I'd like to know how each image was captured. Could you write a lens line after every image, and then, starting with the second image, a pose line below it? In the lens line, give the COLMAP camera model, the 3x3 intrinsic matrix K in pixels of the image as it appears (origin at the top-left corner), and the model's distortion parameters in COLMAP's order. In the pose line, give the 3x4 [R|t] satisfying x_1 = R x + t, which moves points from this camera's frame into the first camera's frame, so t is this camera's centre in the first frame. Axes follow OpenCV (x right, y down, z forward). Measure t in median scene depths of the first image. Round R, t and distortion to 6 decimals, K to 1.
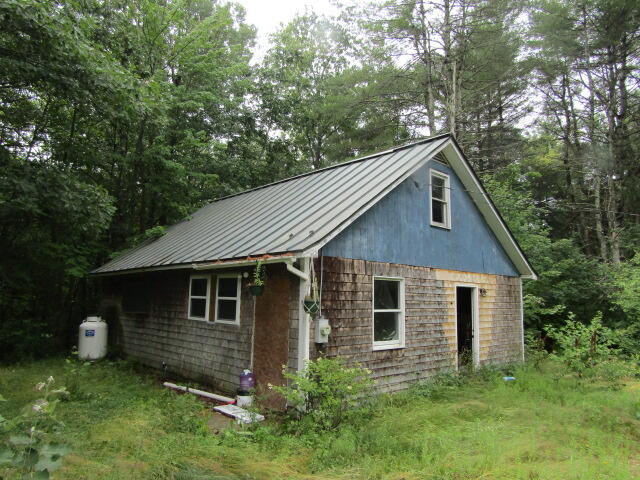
lens RADIAL K [[464.2, 0, 320.3], [0, 464.2, 238.1], [0, 0, 1]] dist [-0.007170, -0.000471]
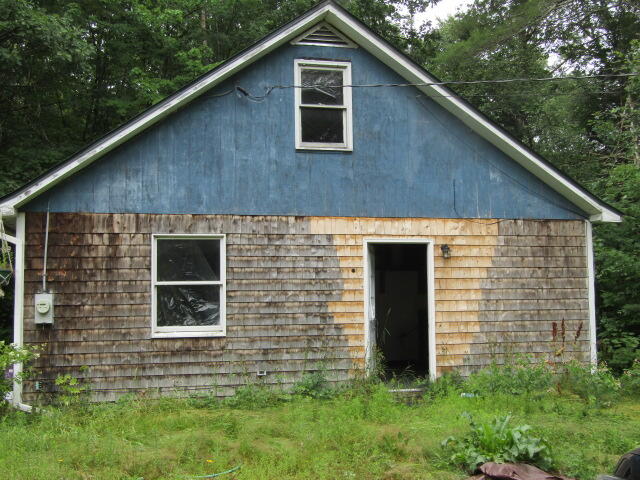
lens RADIAL K [[780.3, 0, 320.1], [0, 780.3, 241.2], [0, 0, 1]] dist [-0.022096, 0.000000]
pose [[0.856417, -0.068464, -0.511725, 0.872421], [0.095029, 0.995138, 0.025899, 0.079210], [0.507464, -0.070809, 0.858759, 0.098544]]
